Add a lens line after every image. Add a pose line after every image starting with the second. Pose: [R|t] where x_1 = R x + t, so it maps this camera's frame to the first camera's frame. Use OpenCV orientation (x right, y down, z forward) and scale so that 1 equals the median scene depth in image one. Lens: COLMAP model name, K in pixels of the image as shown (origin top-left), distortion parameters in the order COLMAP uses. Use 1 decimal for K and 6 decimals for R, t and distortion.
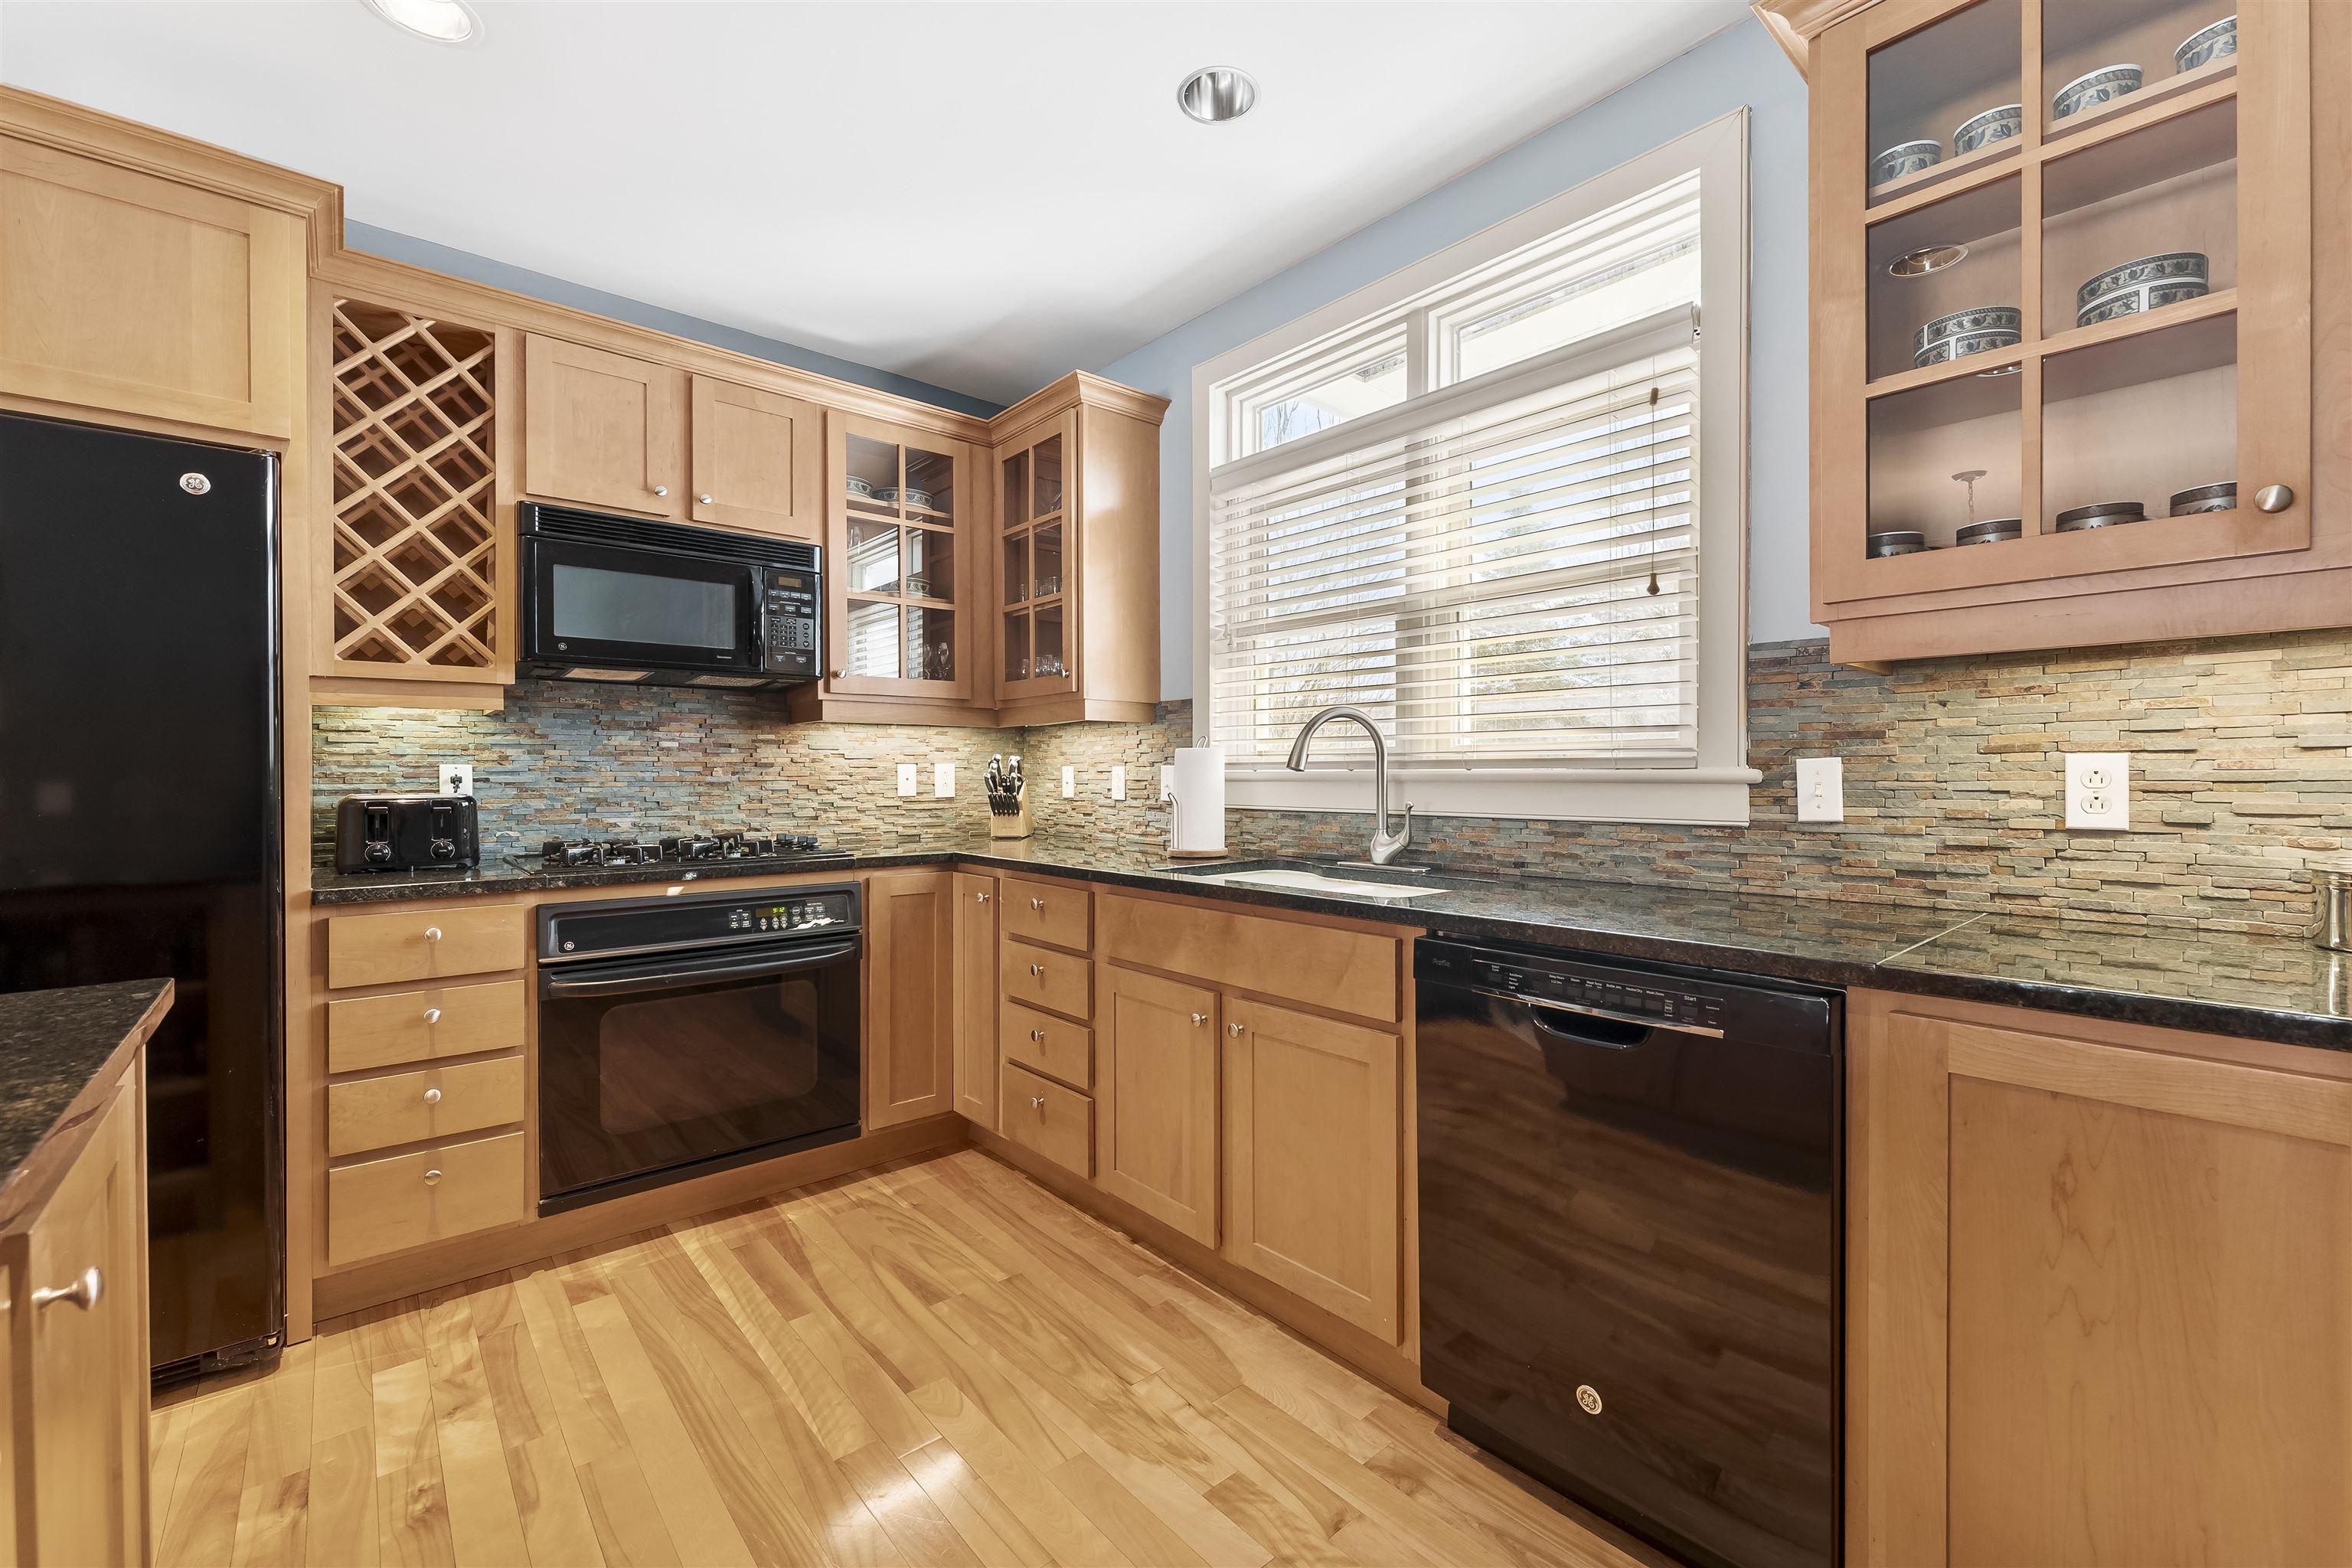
lens RADIAL K [[963.3, 0, 1183.9], [0, 963.3, 779.4], [0, 0, 1]] dist [-0.002245, 0.000133]
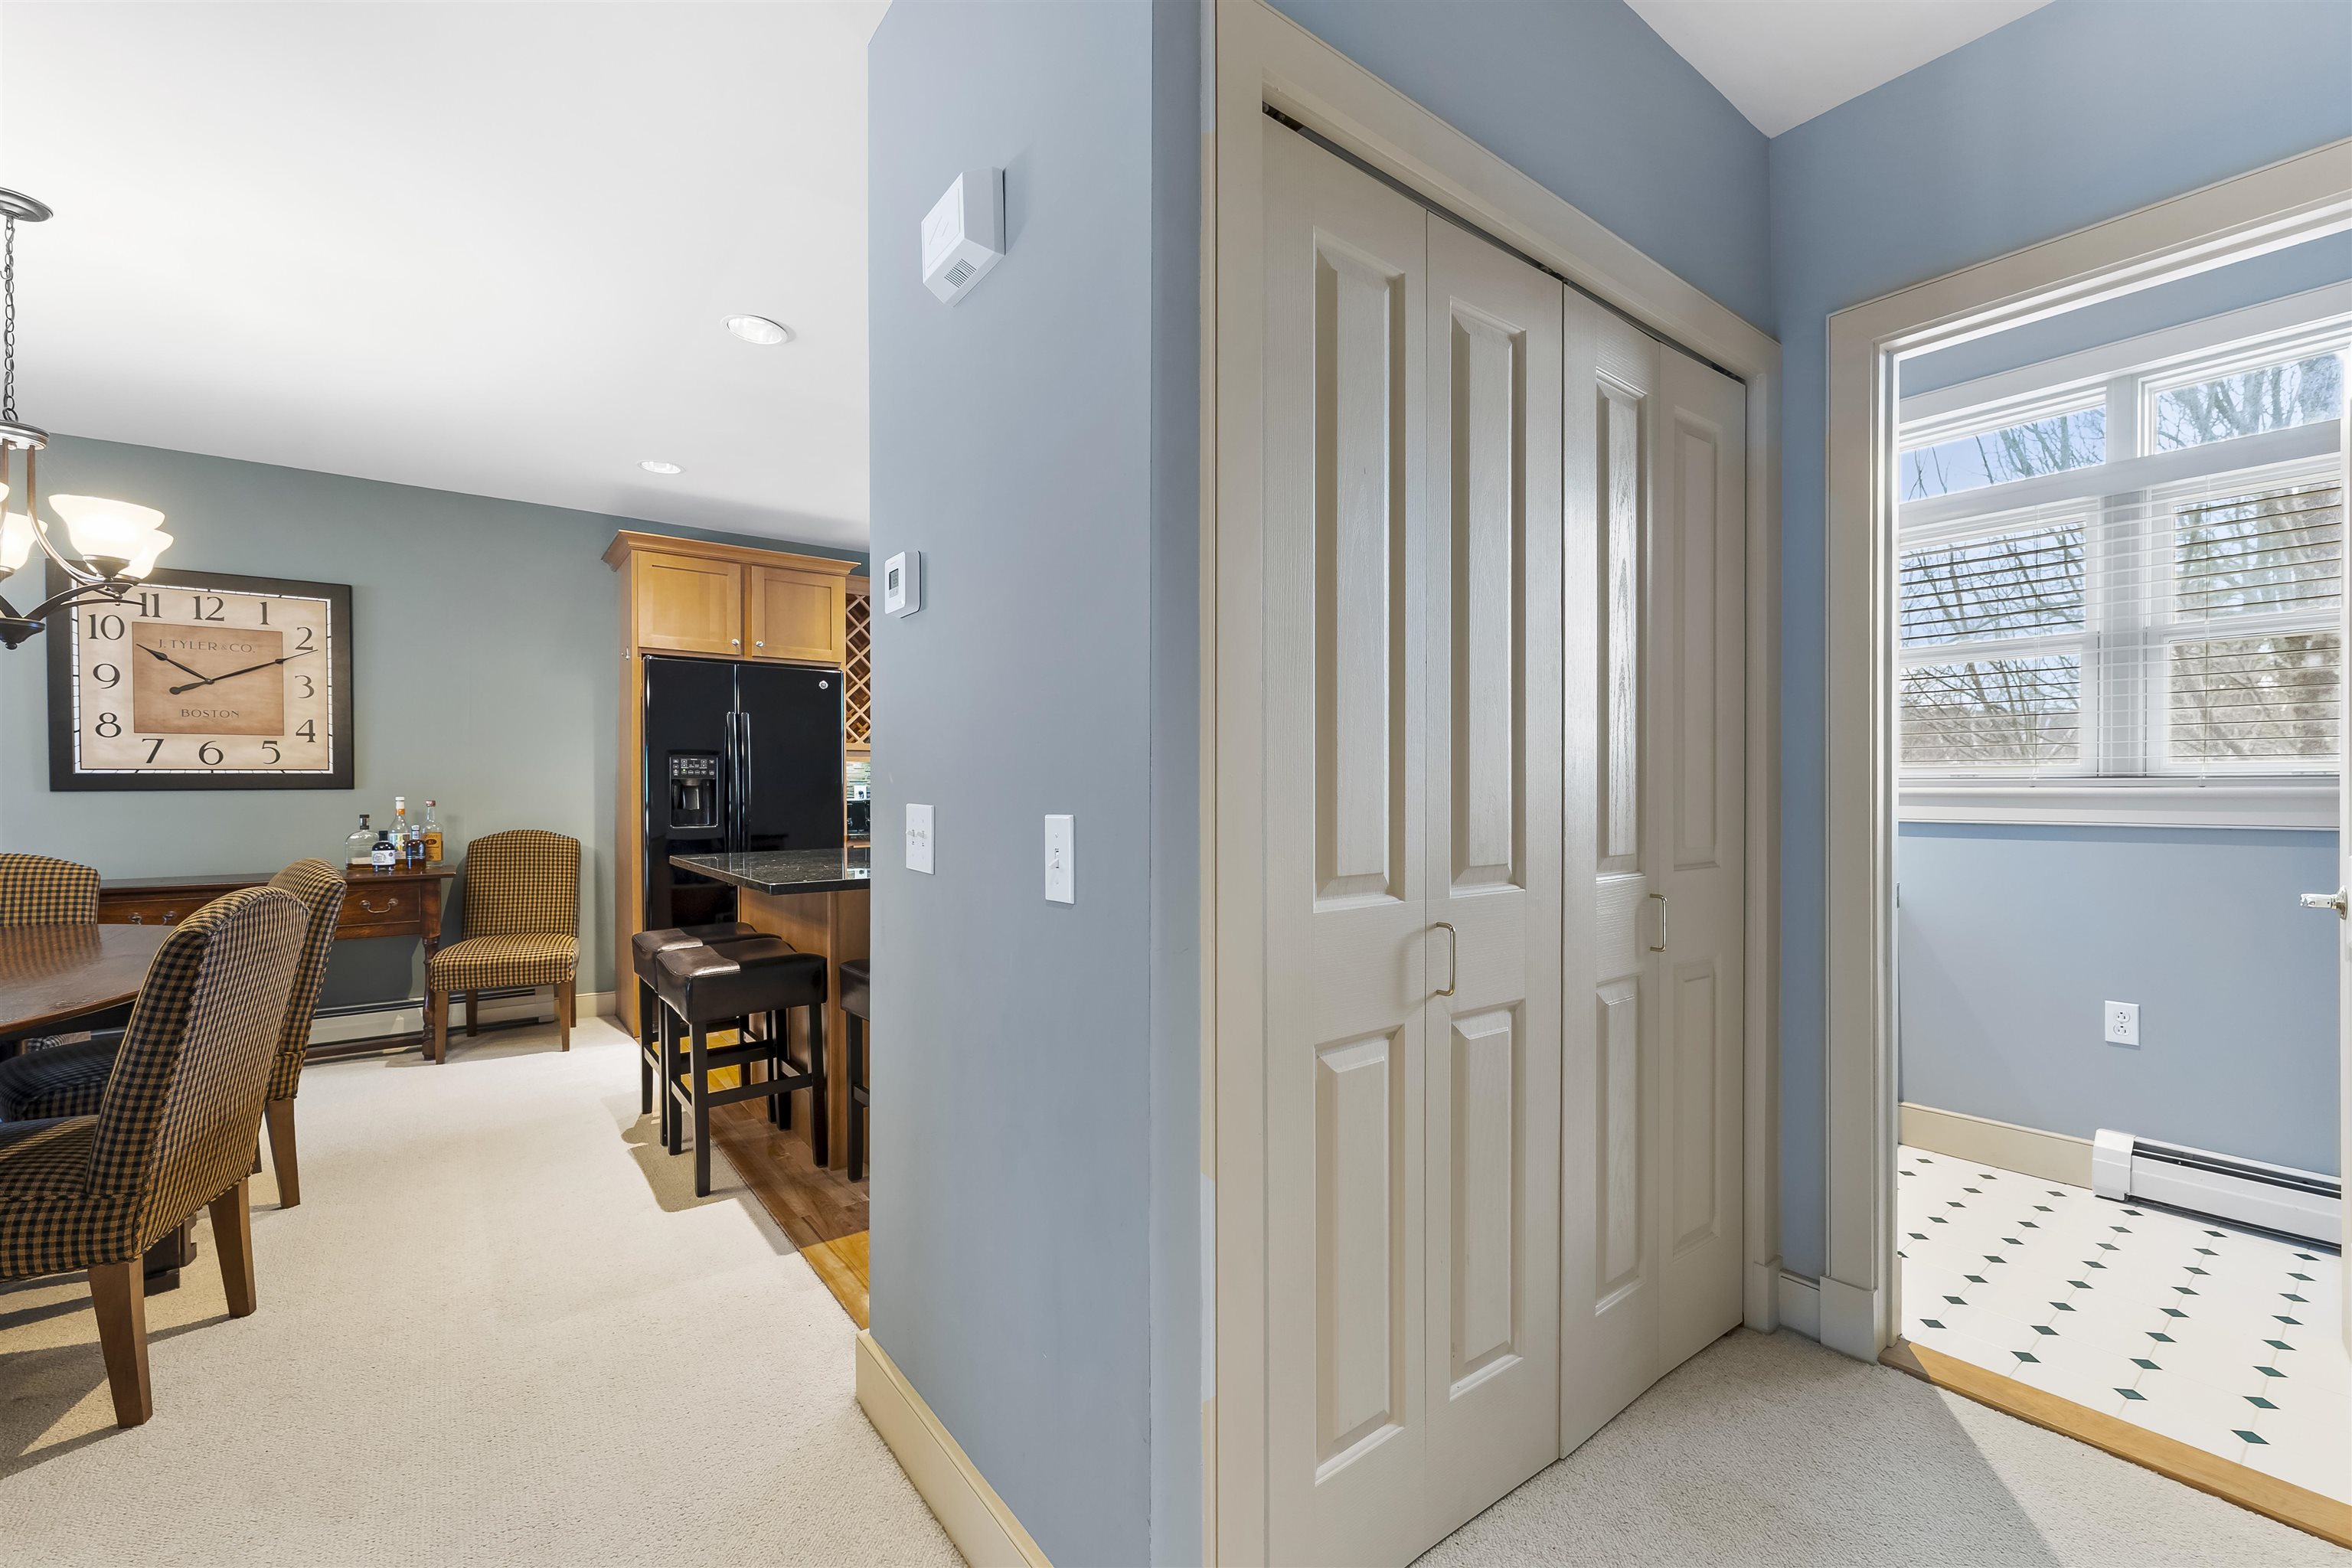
lens RADIAL K [[971.2, 0, 1177.4], [0, 971.2, 794.7], [0, 0, 1]] dist [0.000120, 0.000176]
pose [[0.997727, 0.001677, -0.067370, 0.129257], [-0.001699, 0.999999, -0.000266, 0.004911], [0.067370, 0.000380, 0.997728, -1.268629]]
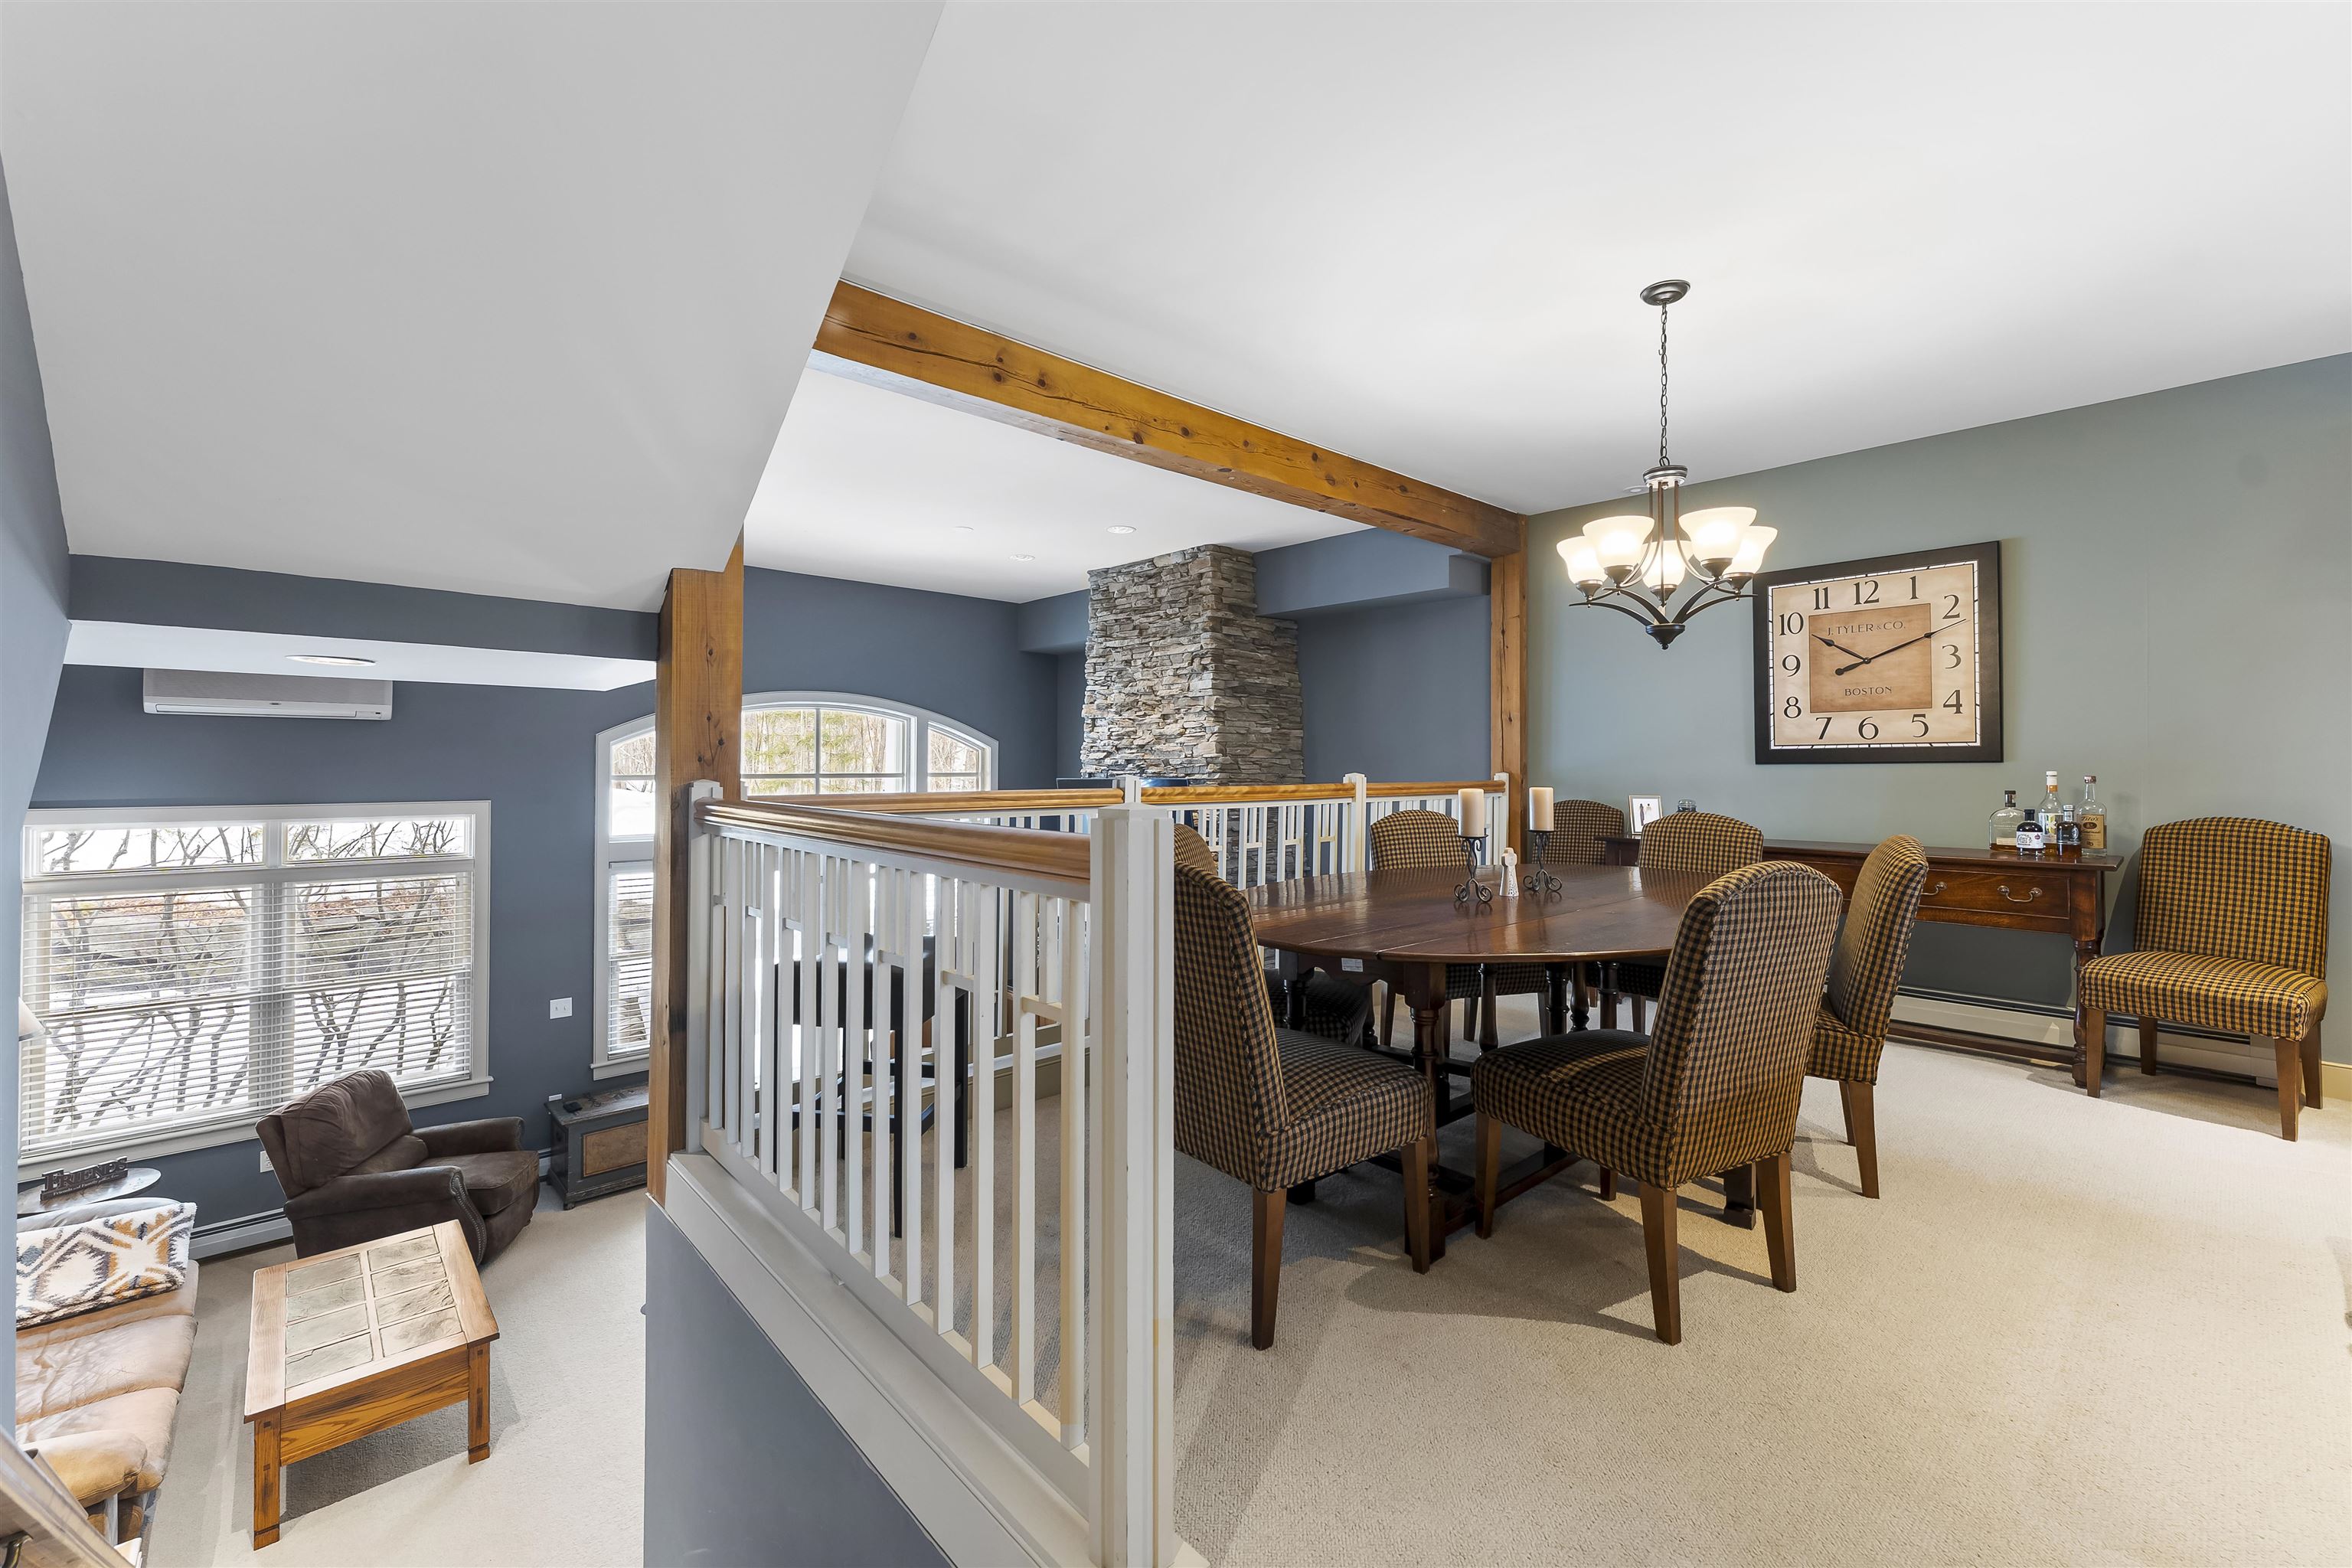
lens RADIAL K [[964.8, 0, 1172.6], [0, 964.8, 758.6], [0, 0, 1]] dist [-0.002215, 0.000055]
pose [[0.023136, -0.003846, -0.999725, 0.083861], [-0.005912, 0.999975, -0.003984, 0.005261], [0.999715, 0.006002, 0.023113, -1.015948]]
